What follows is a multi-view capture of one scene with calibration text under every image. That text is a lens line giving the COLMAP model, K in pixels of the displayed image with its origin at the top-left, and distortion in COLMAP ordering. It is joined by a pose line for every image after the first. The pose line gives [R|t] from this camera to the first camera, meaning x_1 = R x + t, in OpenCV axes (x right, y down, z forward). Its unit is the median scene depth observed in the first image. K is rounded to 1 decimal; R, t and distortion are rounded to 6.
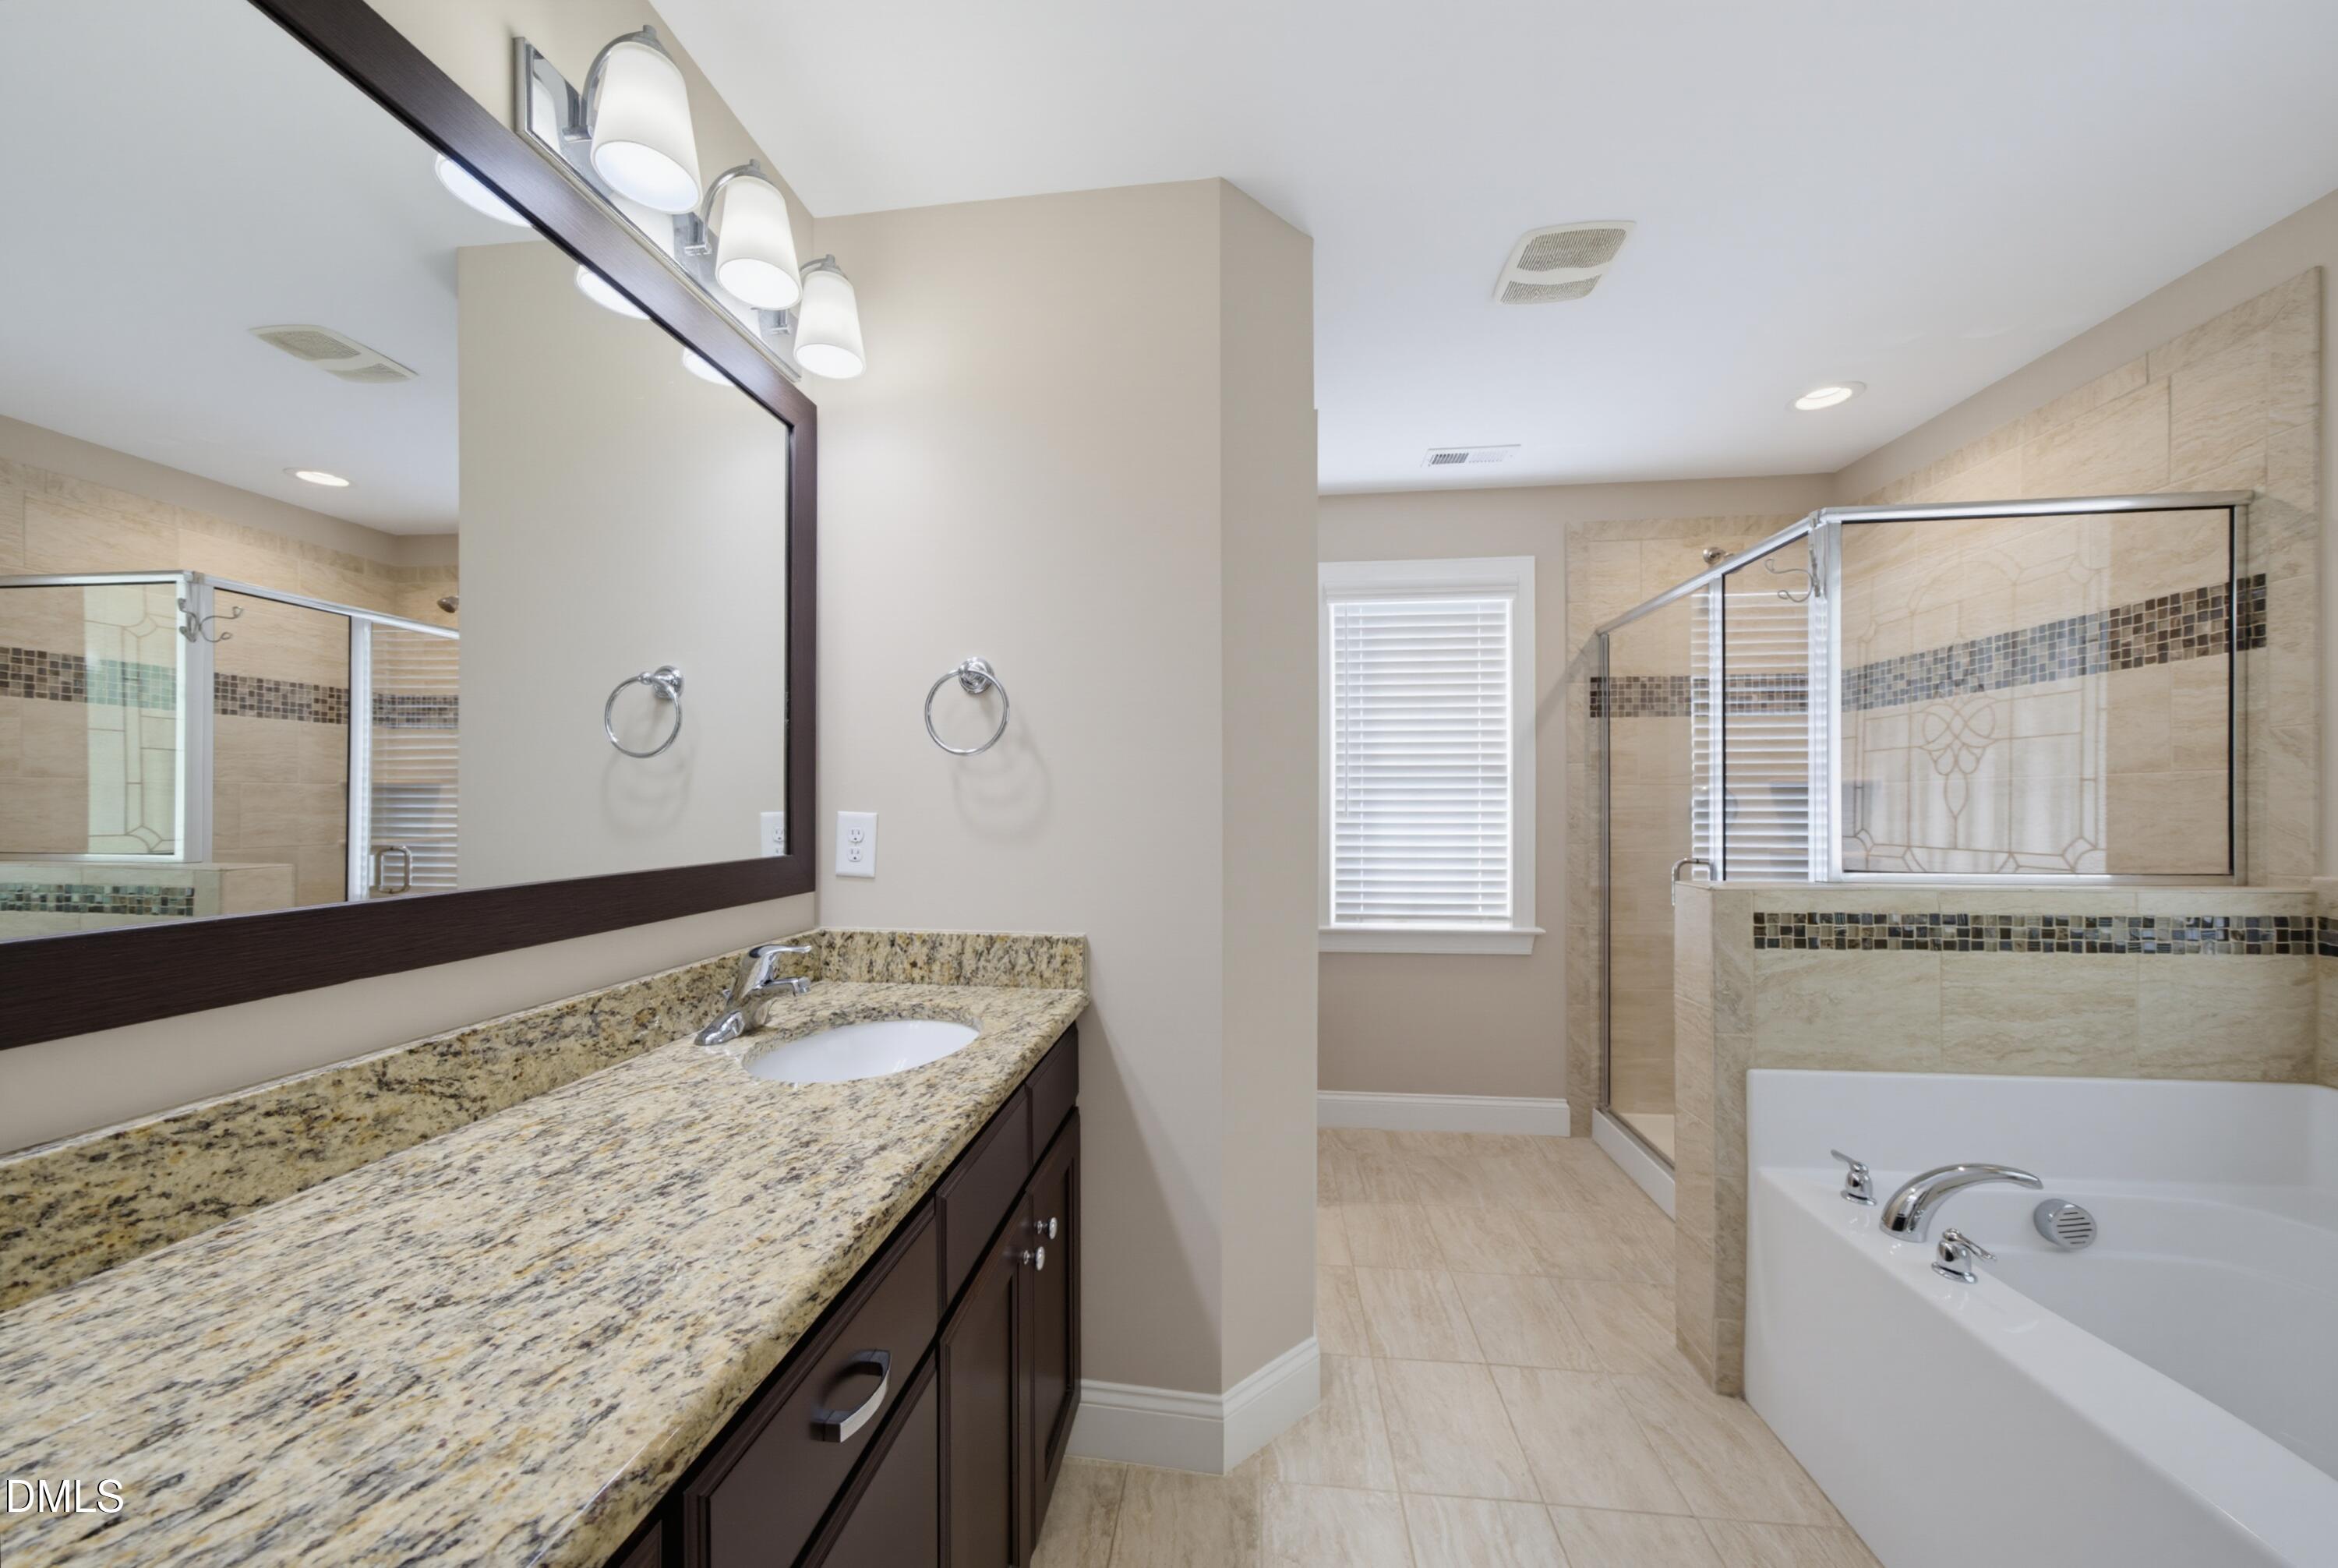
lens RADIAL K [[803.6, 0, 1175.2], [0, 803.6, 805.1], [0, 0, 1]] dist [-0.008267, 0.001281]
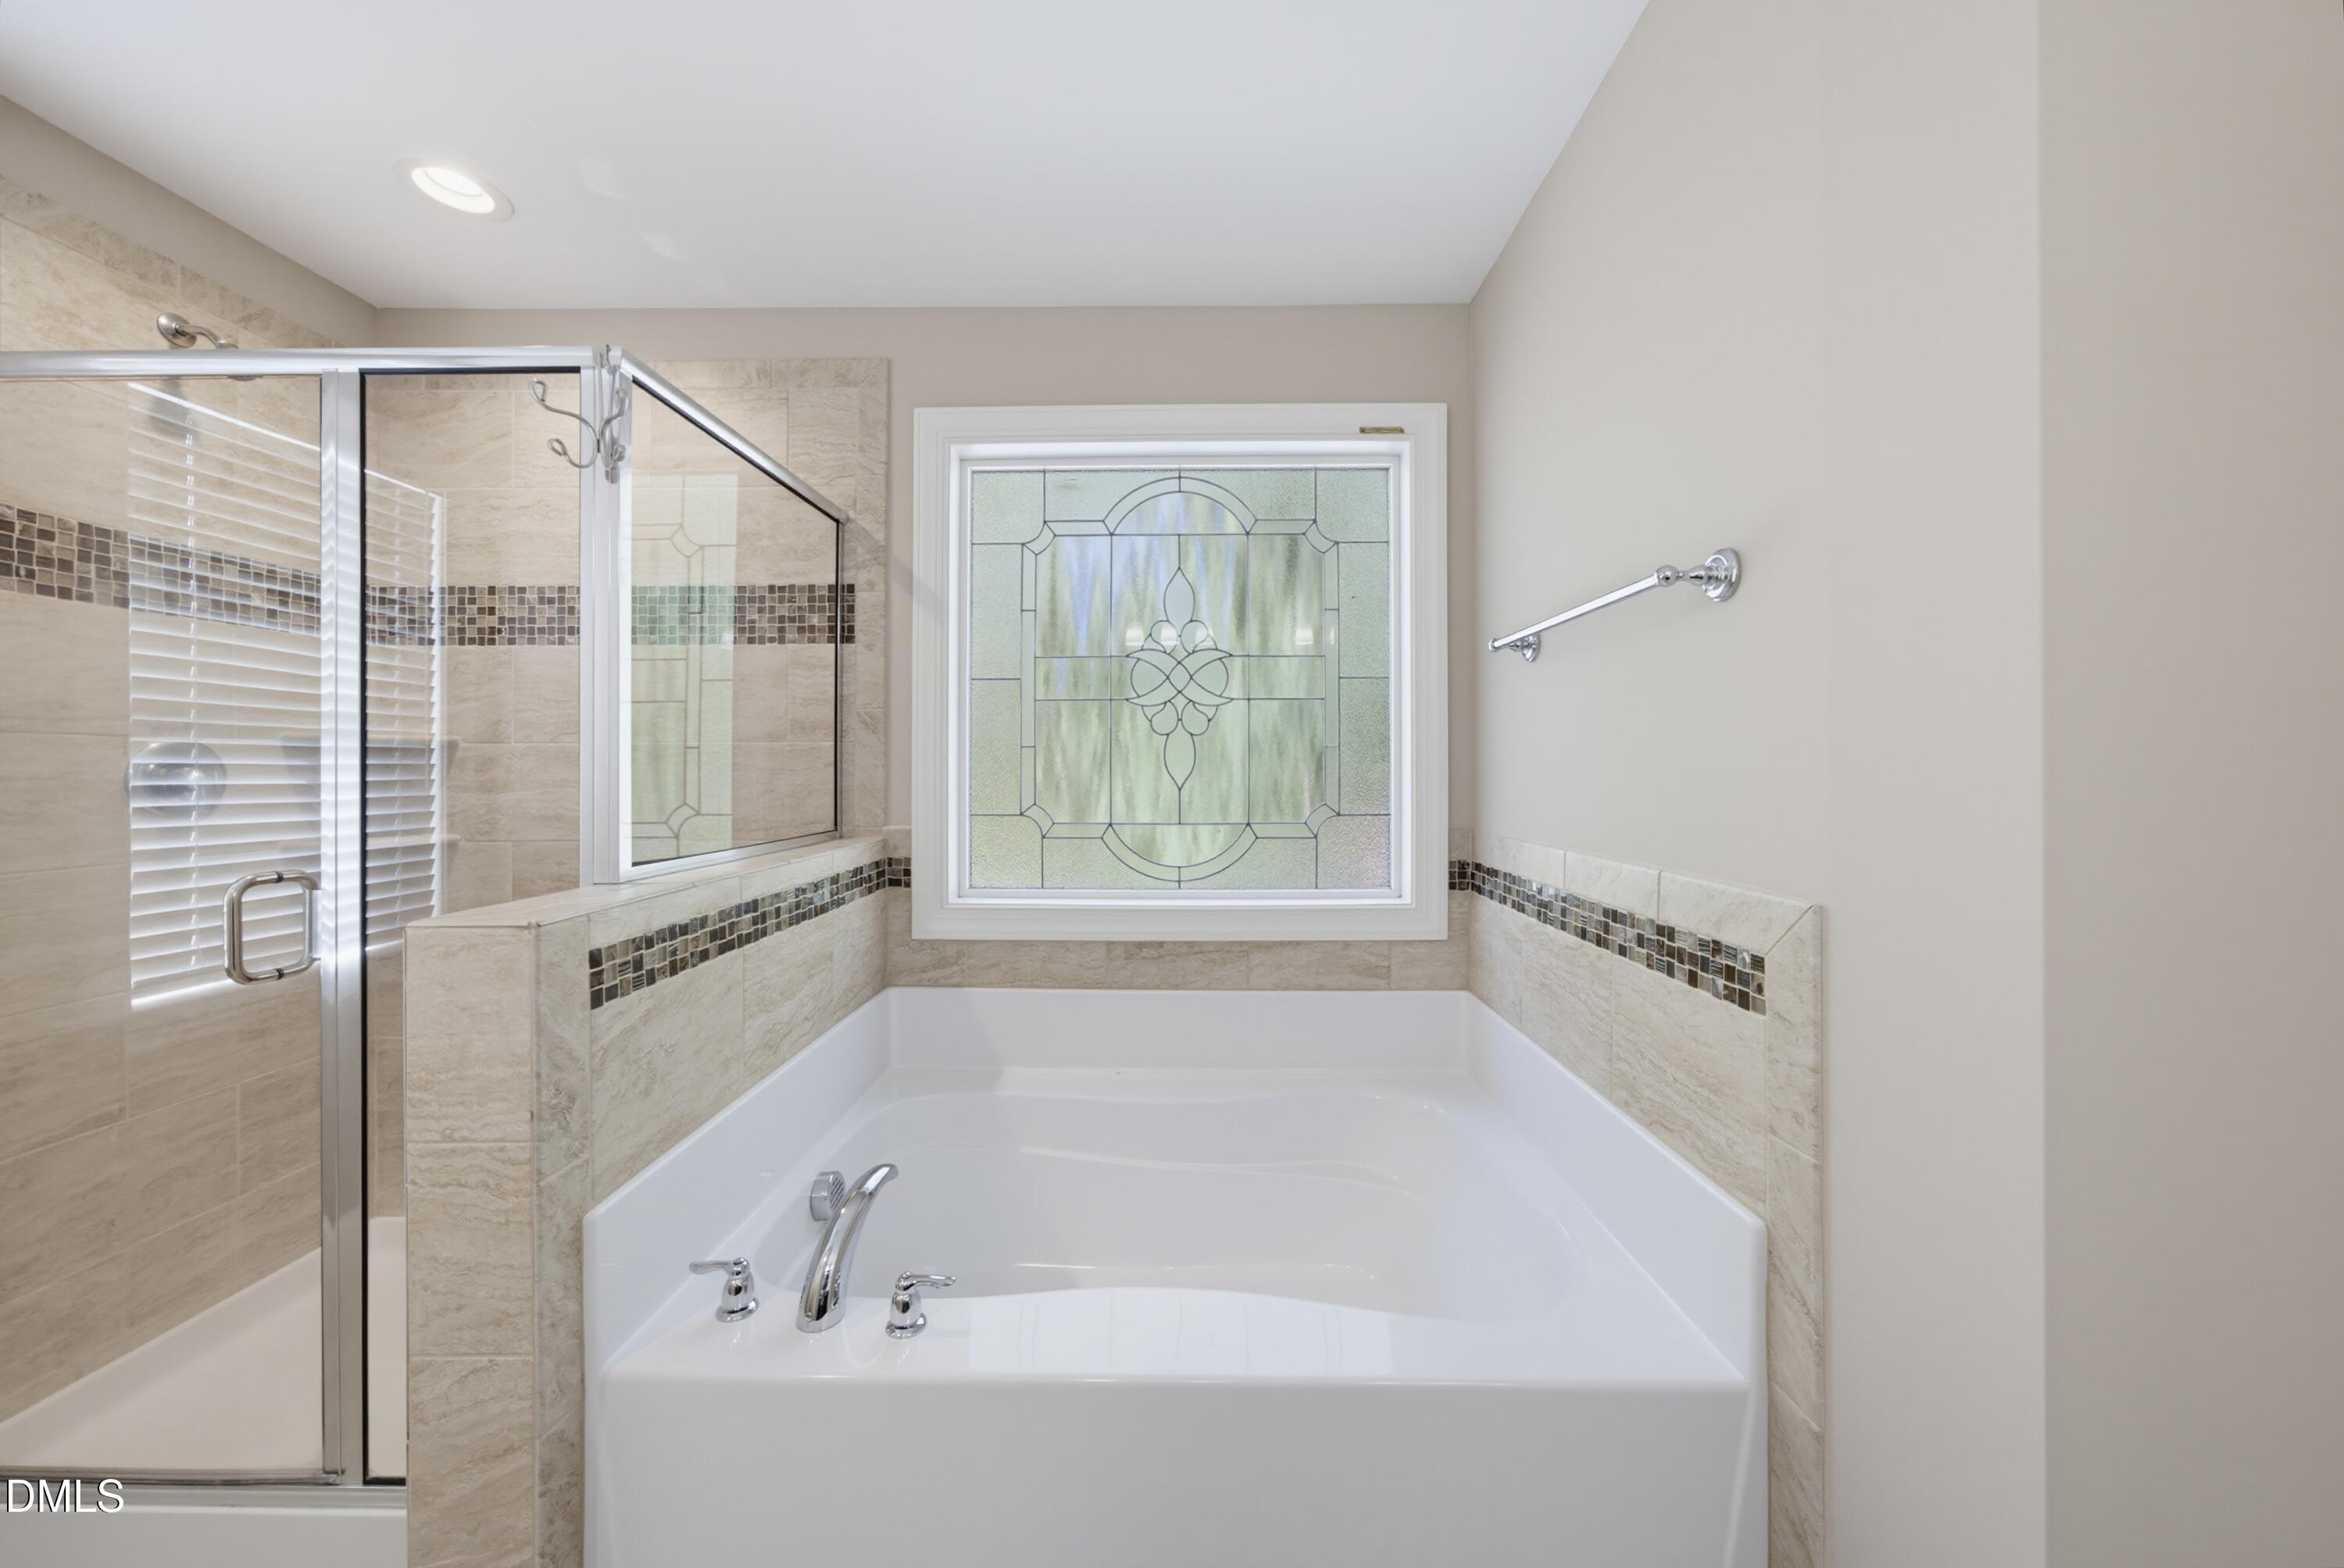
lens RADIAL K [[805.7, 0, 1176.7], [0, 805.7, 769.2], [0, 0, 1]] dist [-0.008267, 0.001281]
pose [[-0.100553, 0.000763, 0.994931, 0.073220], [0.002766, 0.999996, -0.000487, -0.001607], [-0.994928, 0.002703, -0.100555, 0.607125]]
